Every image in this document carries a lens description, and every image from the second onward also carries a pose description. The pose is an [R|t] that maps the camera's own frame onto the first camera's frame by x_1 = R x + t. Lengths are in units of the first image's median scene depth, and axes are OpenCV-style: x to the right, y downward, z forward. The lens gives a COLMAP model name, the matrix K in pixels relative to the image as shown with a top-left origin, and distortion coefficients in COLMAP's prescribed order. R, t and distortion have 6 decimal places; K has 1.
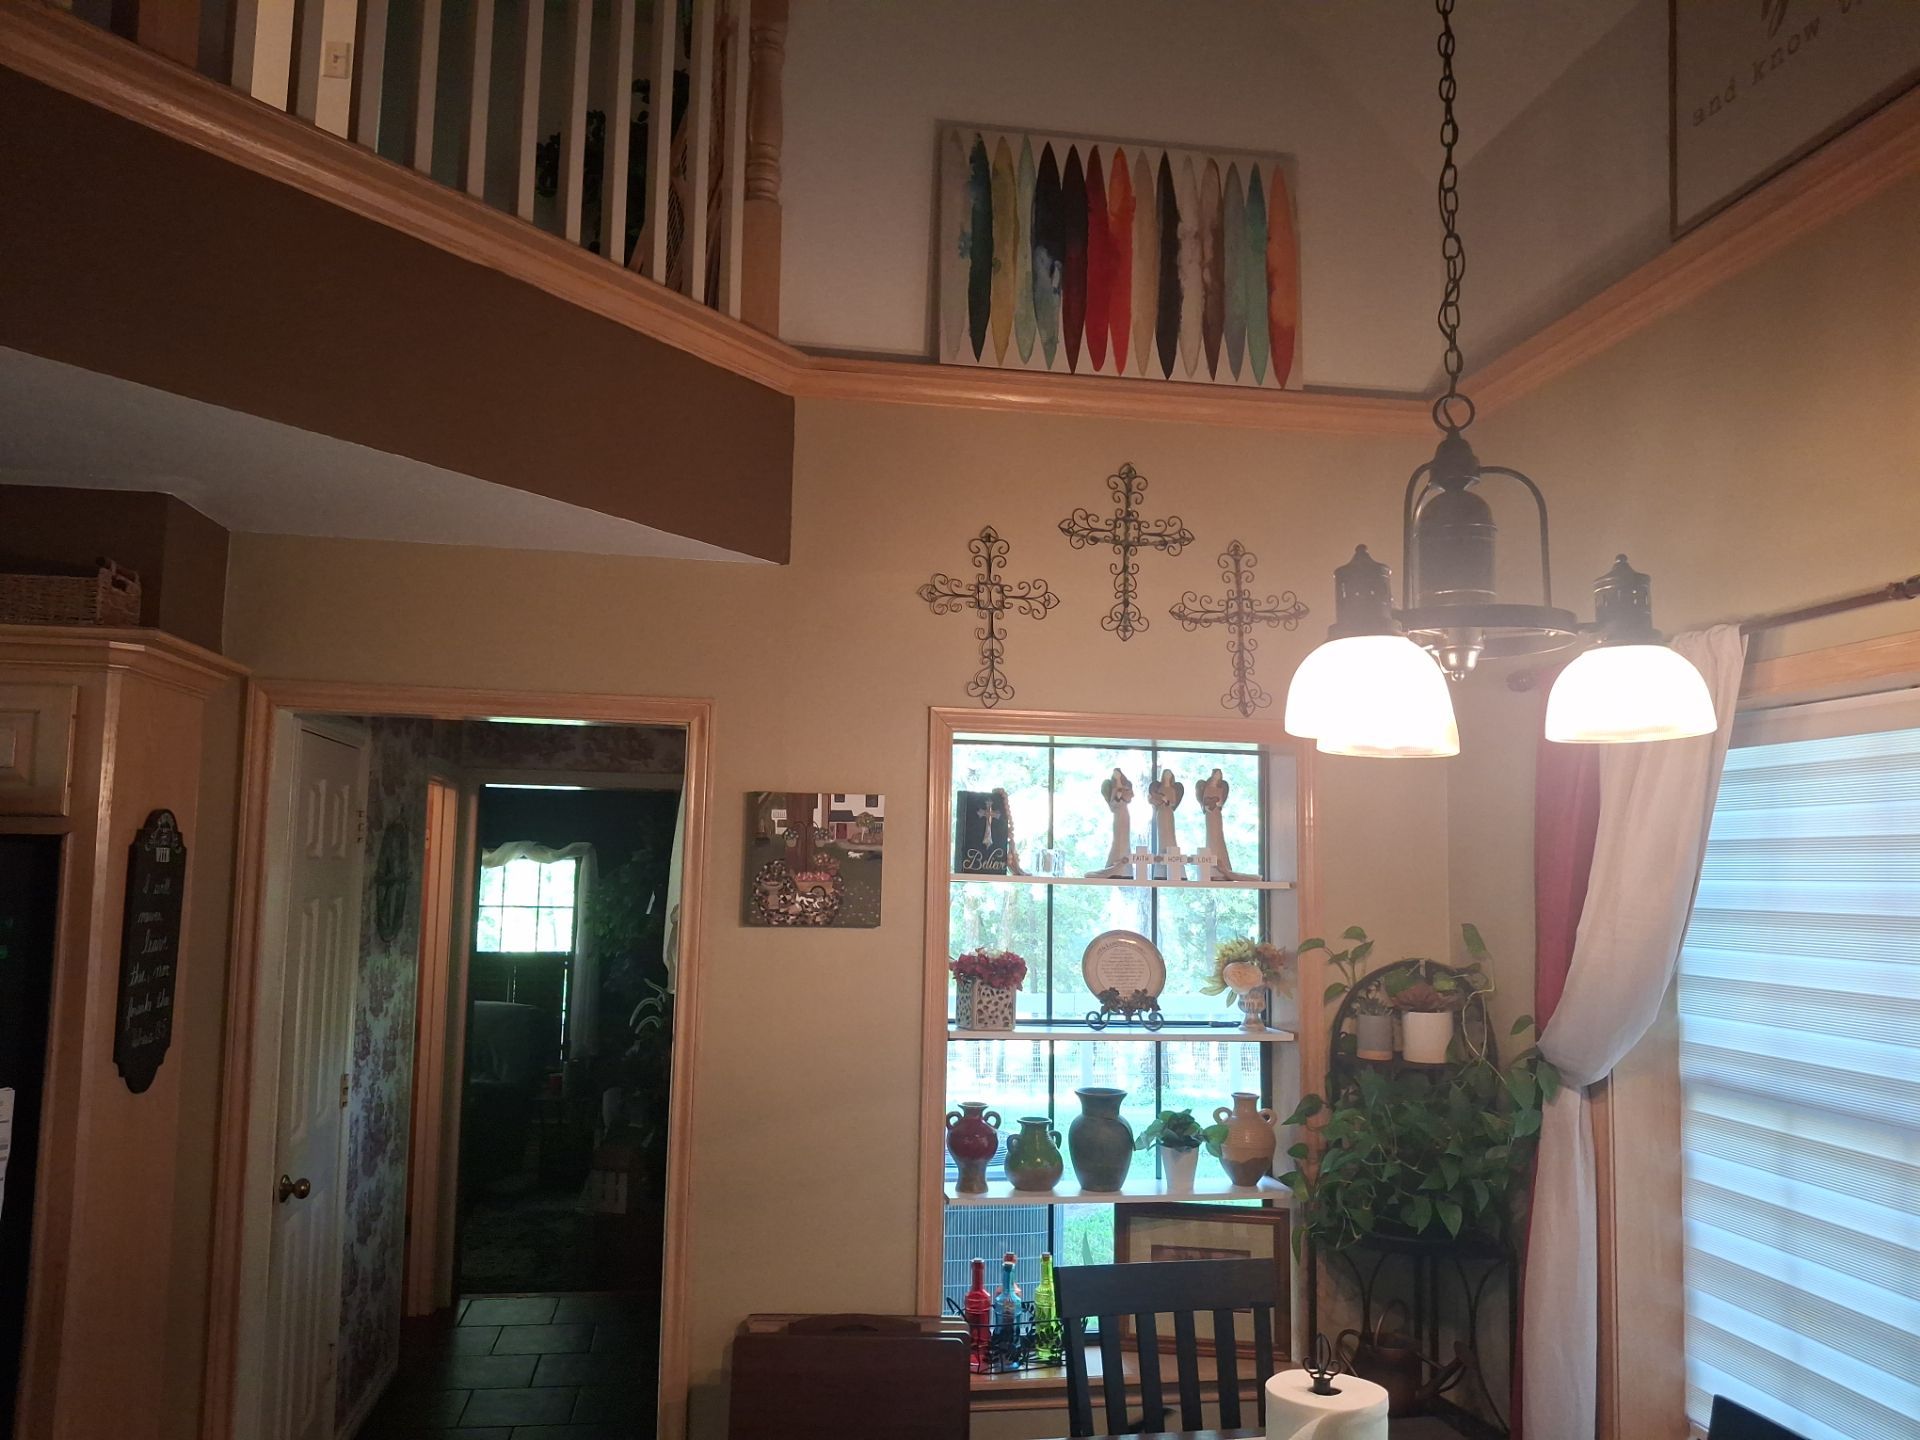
lens RADIAL K [[1457.9, 0, 960.0], [0, 1457.9, 720.0], [0, 0, 1]] dist [0.099977, -0.250037]
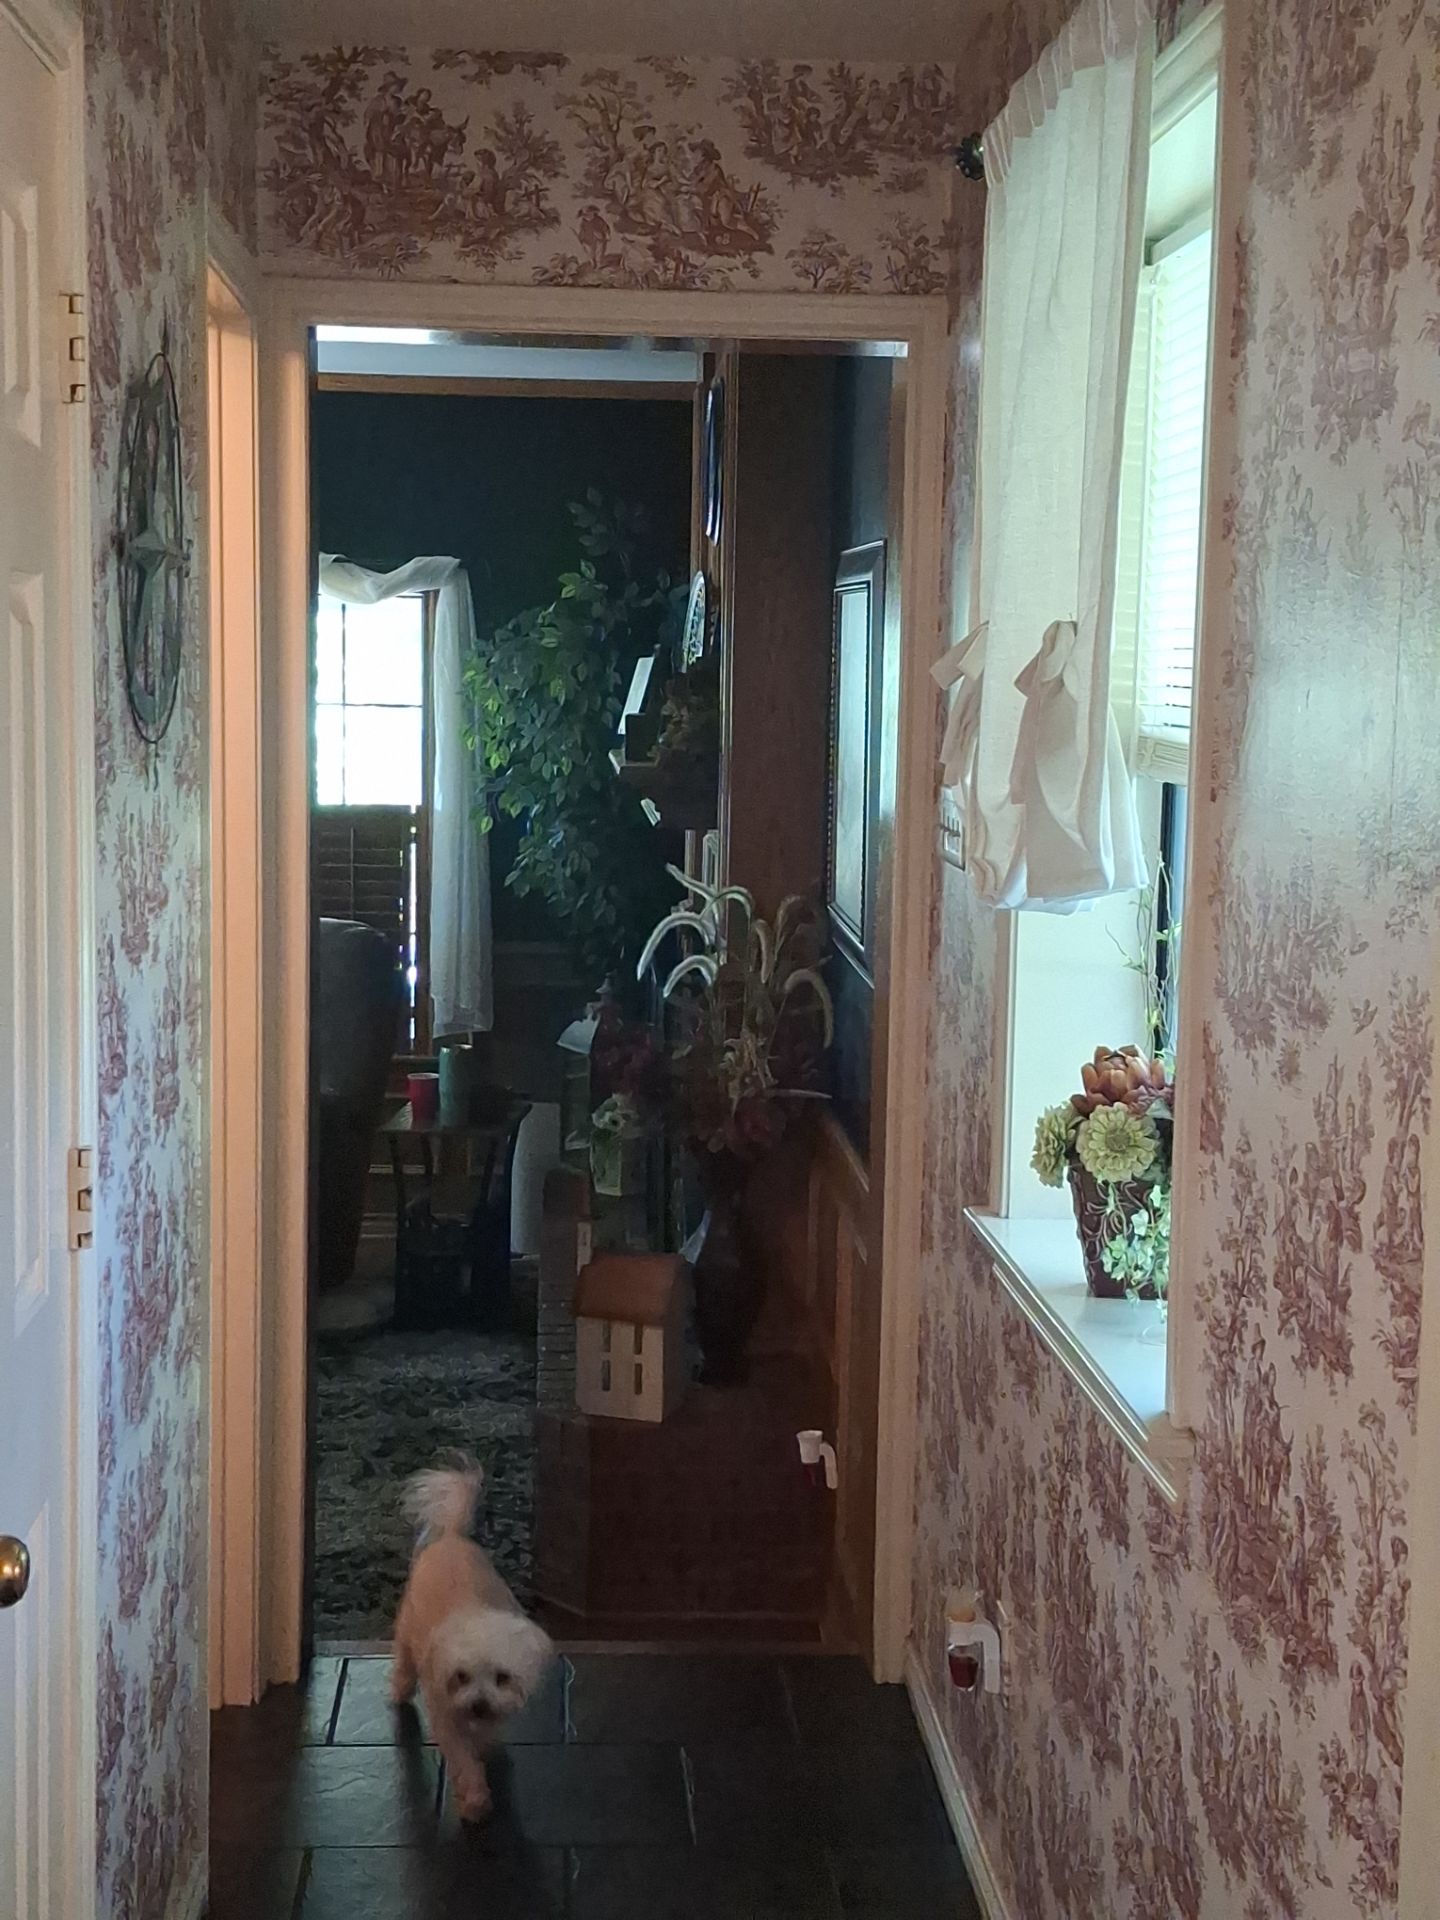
lens RADIAL K [[2999.6, 0, 720.0], [0, 2999.6, 960.0], [0, 0, 1]] dist [0.349784, -1.869169]
pose [[0.991657, 0.008647, -0.128618, -0.169475], [0.017602, 0.979320, 0.201552, 0.062016], [0.127701, -0.202134, 0.970997, 0.336589]]
